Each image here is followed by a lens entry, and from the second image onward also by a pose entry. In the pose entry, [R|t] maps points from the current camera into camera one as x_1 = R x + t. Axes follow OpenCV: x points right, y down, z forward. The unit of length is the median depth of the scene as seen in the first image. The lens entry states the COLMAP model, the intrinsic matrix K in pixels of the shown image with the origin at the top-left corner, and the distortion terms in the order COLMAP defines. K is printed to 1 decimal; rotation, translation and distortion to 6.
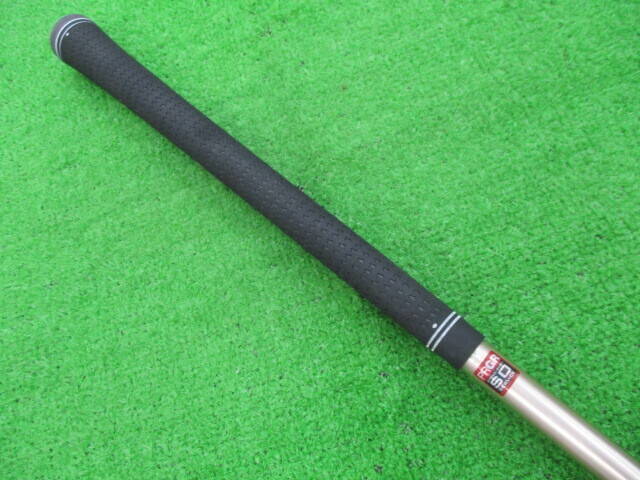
lens RADIAL K [[536.8, 0, 320.0], [0, 536.8, 240.0], [0, 0, 1]] dist [-0.036215, 0.008798]
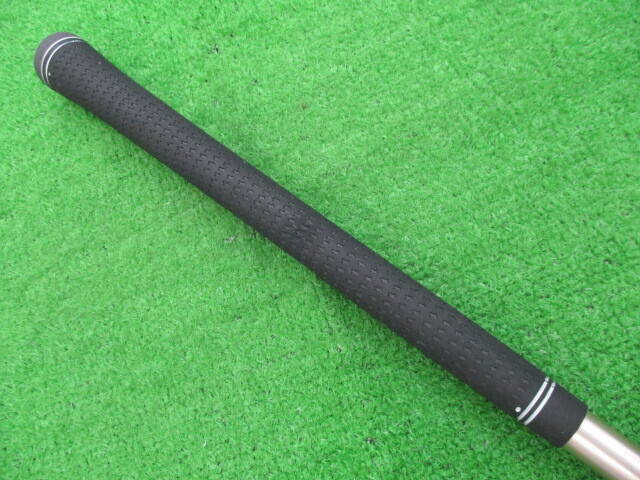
lens RADIAL K [[536.8, 0, 320.0], [0, 536.8, 240.0], [0, 0, 1]] dist [-0.036215, 0.008798]
pose [[0.996969, -0.077697, 0.003985, 0.053363], [0.077677, 0.996966, 0.004911, -0.072931], [-0.004354, -0.004587, 0.999980, 0.128907]]
